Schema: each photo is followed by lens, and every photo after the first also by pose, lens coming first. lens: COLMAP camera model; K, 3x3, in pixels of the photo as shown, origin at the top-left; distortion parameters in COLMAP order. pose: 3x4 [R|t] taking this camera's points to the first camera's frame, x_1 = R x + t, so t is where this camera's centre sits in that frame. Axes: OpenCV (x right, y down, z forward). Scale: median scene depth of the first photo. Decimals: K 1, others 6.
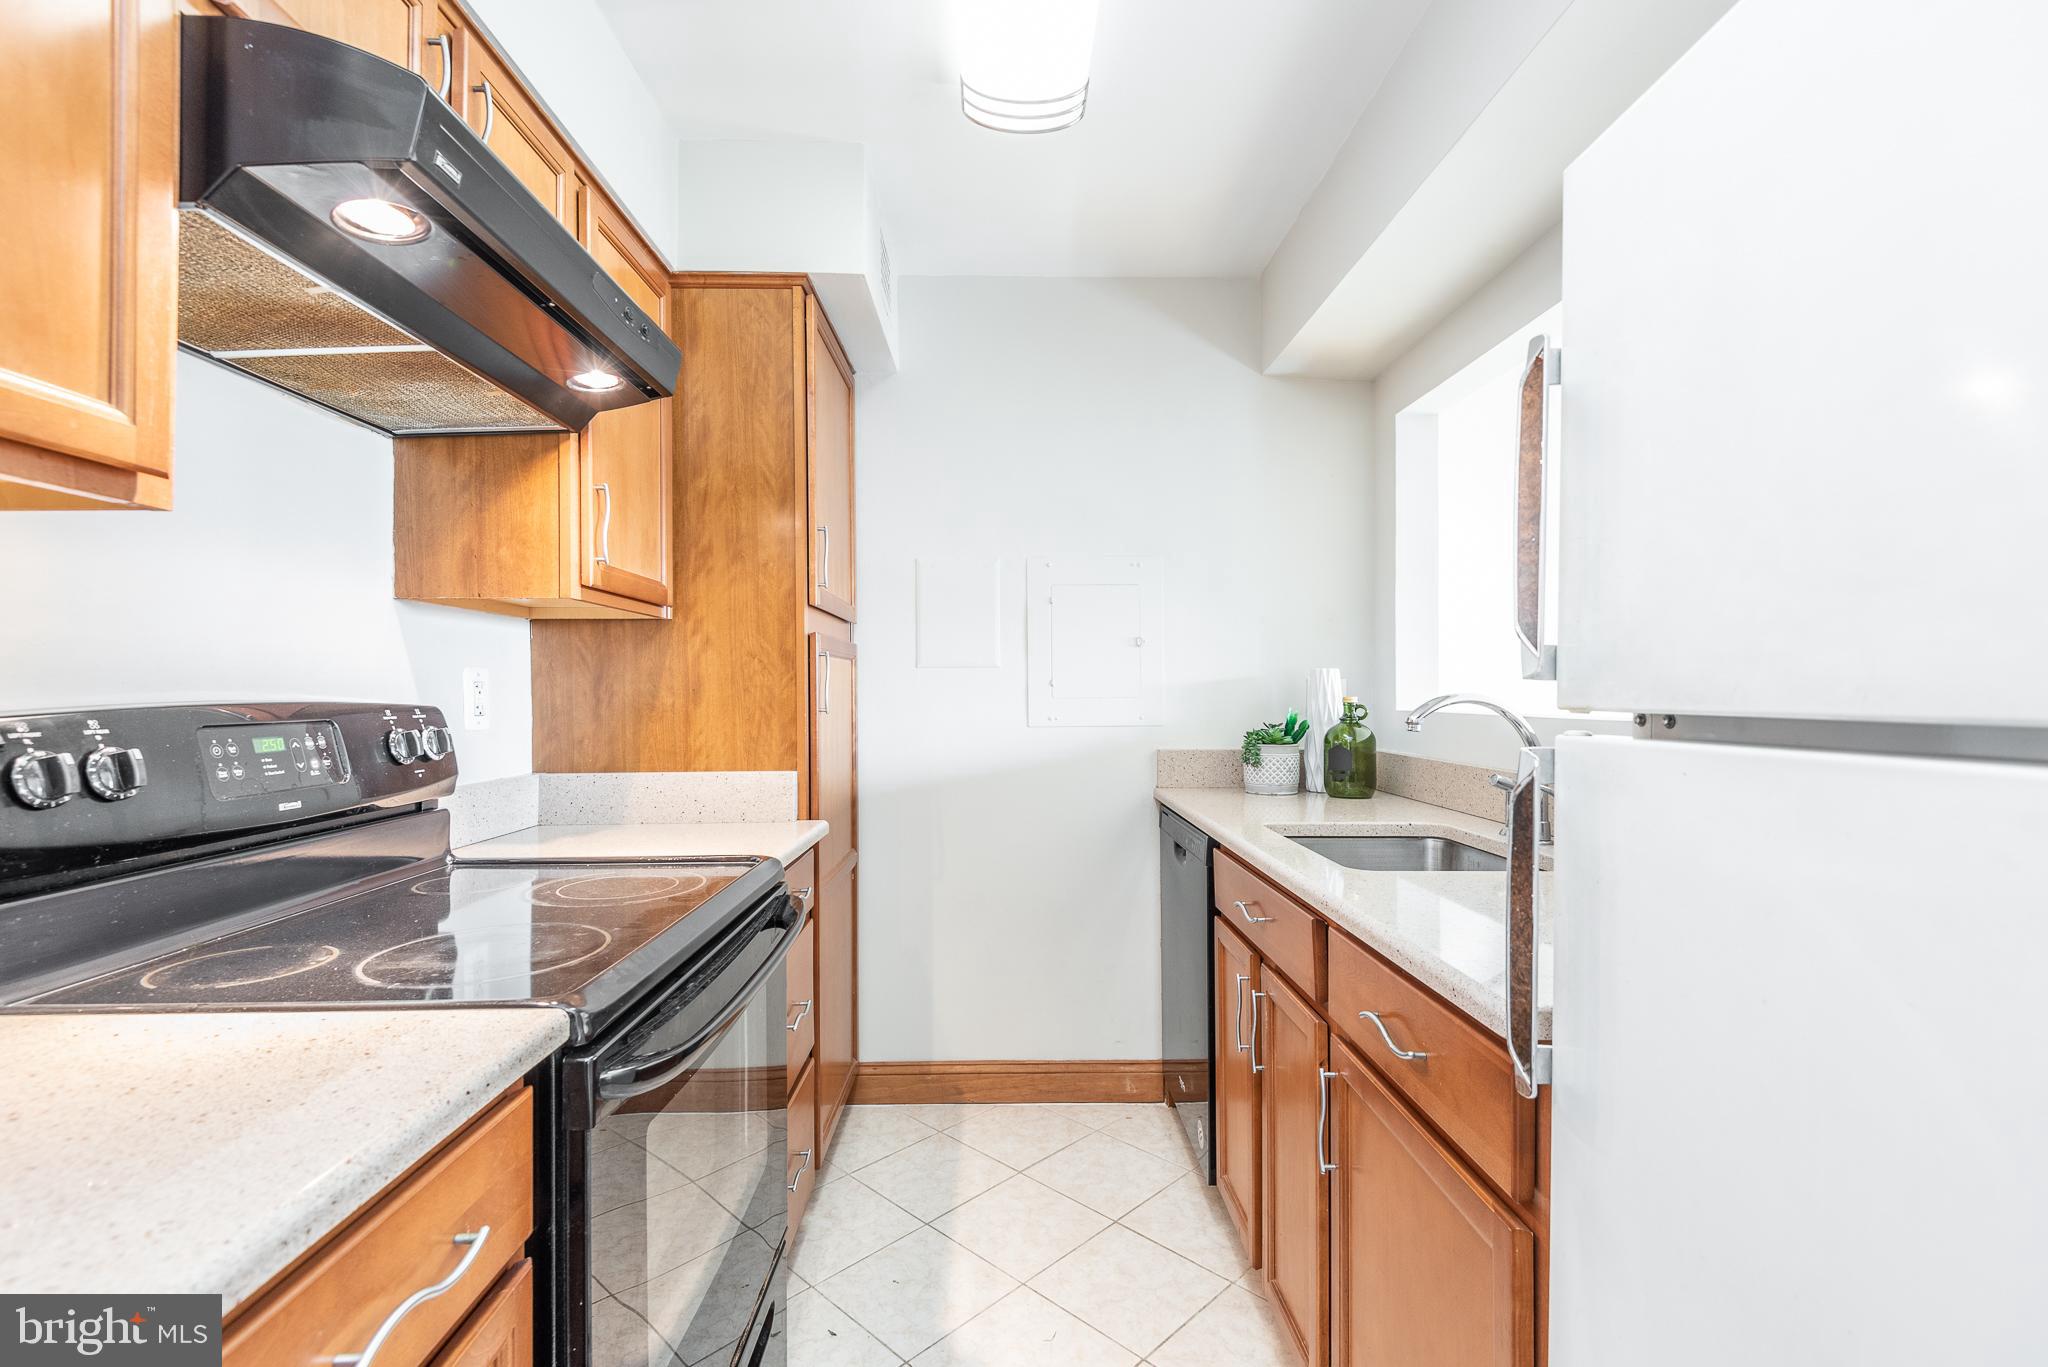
lens RADIAL K [[917.8, 0, 1024.0], [0, 917.8, 683.5], [0, 0, 1]] dist [0.032771, -0.021095]
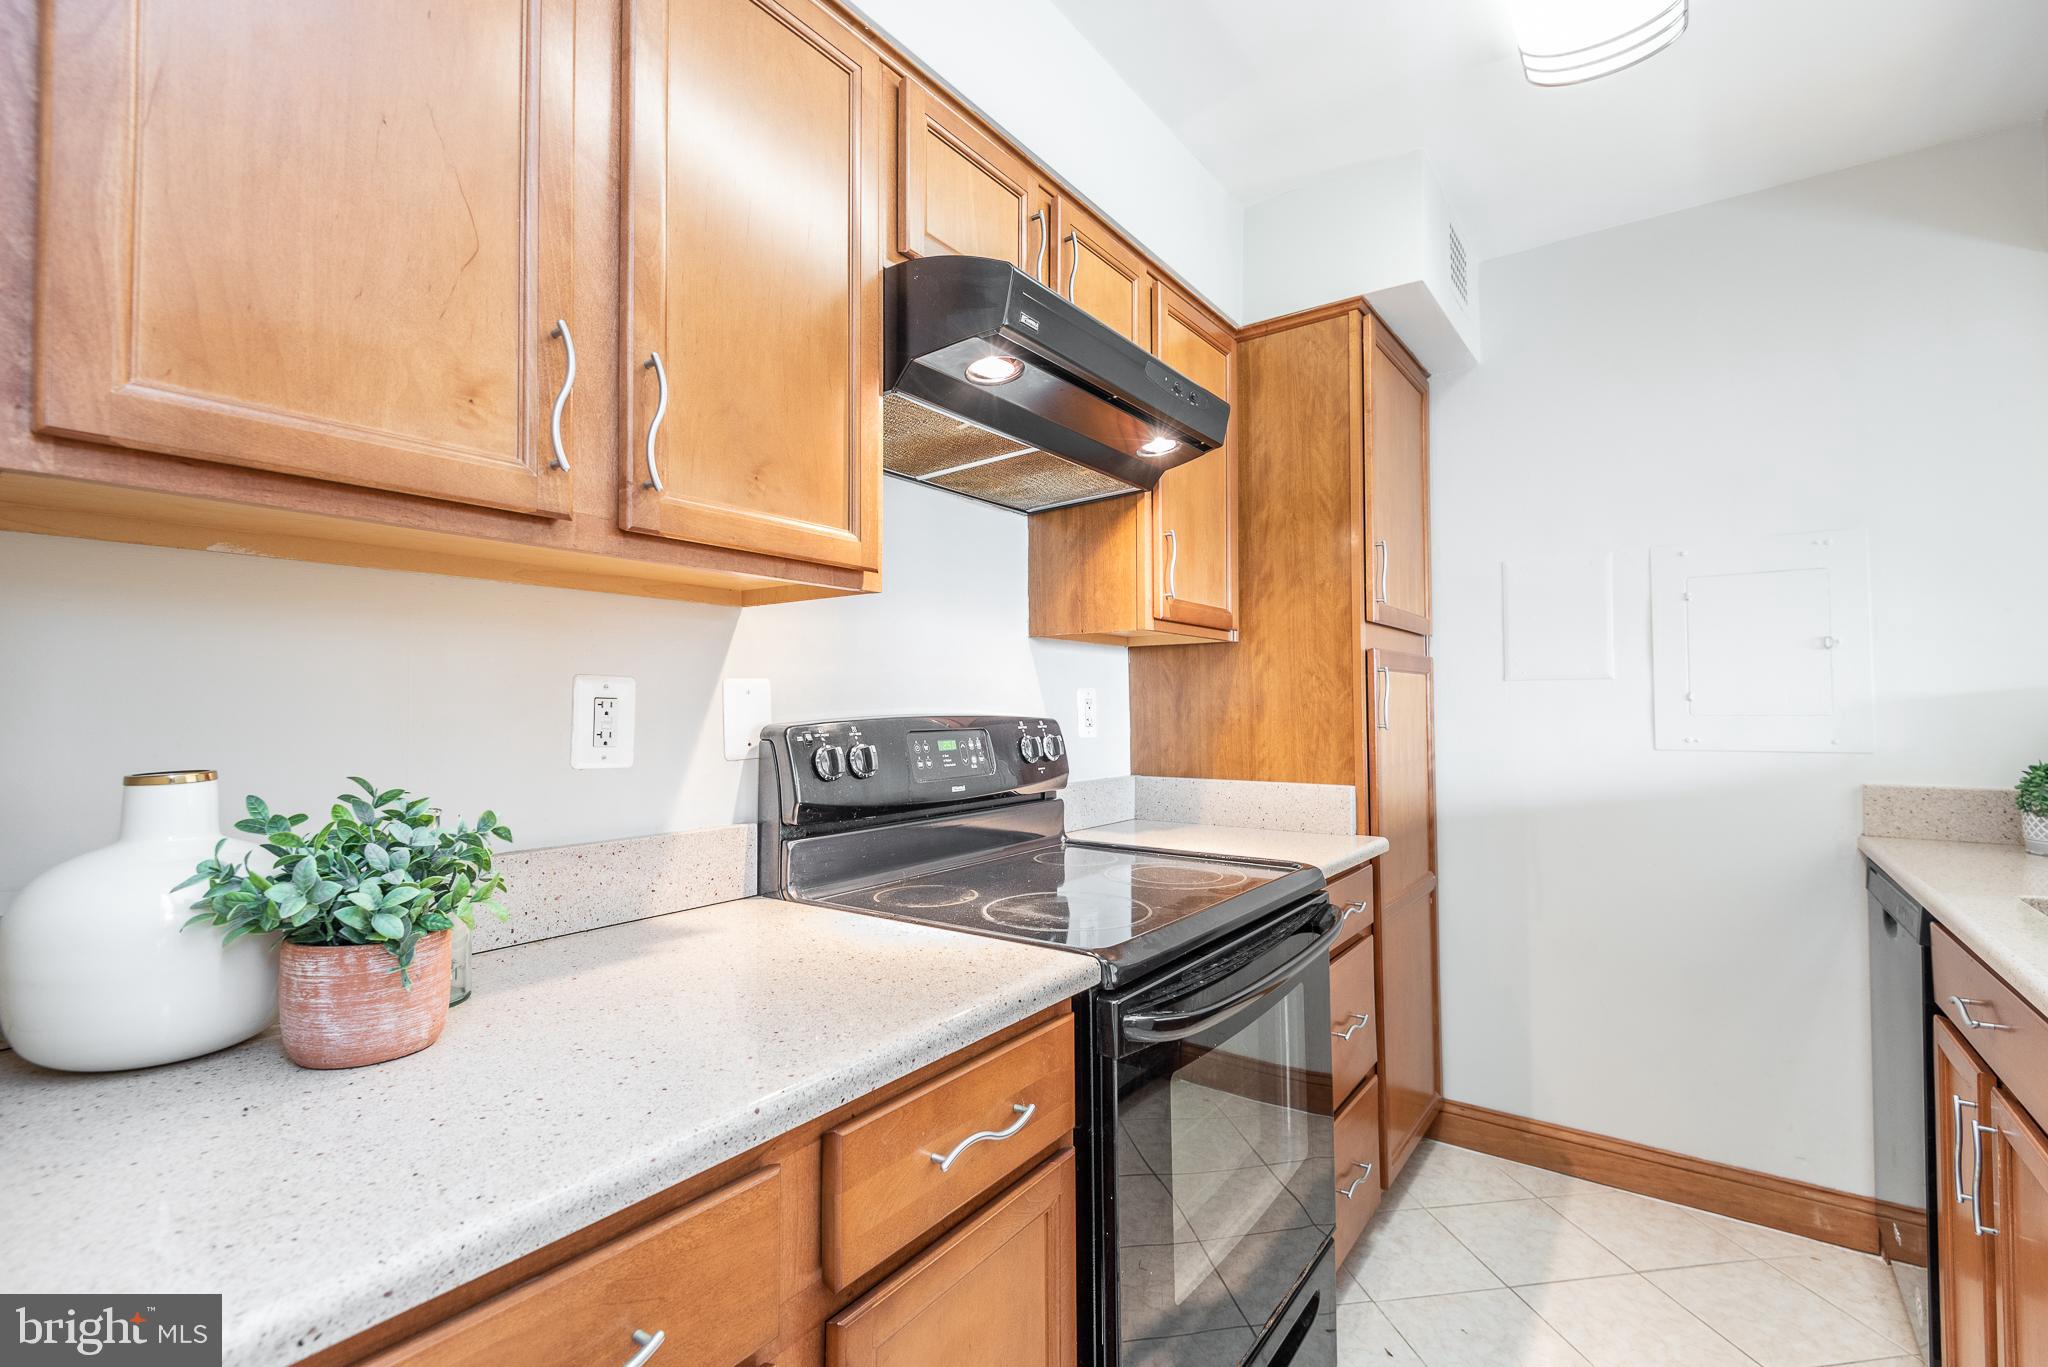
lens RADIAL K [[917.8, 0, 1024.0], [0, 917.8, 683.5], [0, 0, 1]] dist [0.032771, -0.021095]
pose [[0.794782, -0.013829, -0.606738, 0.083885], [0.005252, 0.999860, -0.015910, -0.003474], [0.606873, 0.009458, 0.794743, -0.030792]]
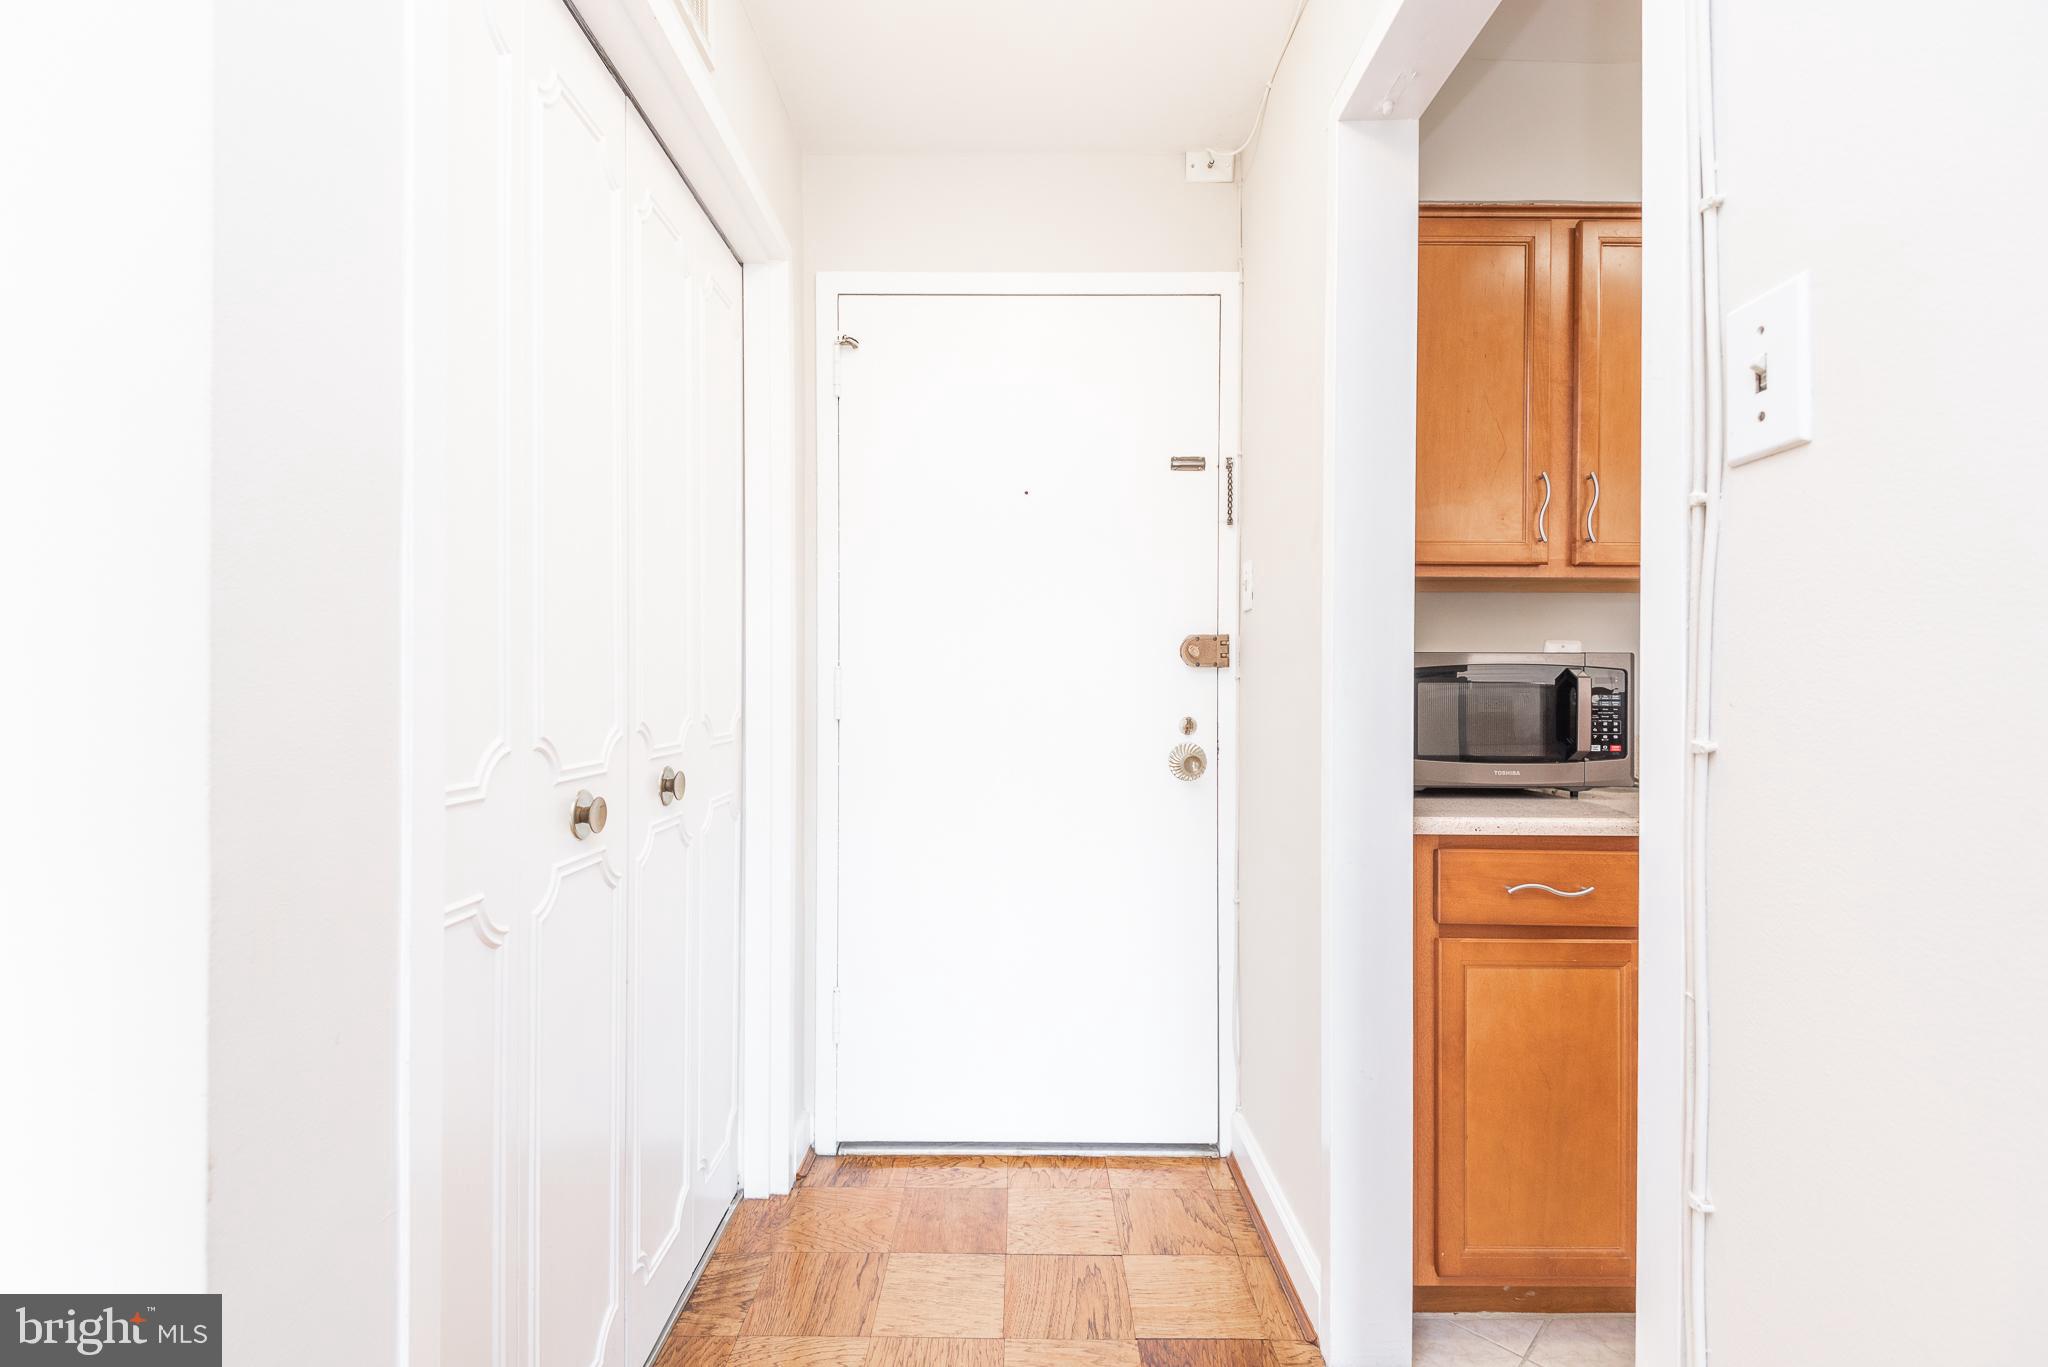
lens RADIAL K [[917.8, 0, 1024.0], [0, 917.8, 683.5], [0, 0, 1]] dist [0.032771, -0.021095]
pose [[-0.022762, 0.006540, -0.999720, 0.719666], [0.003709, 0.999972, 0.006457, 0.029214], [0.999734, -0.003561, -0.022785, -0.391924]]
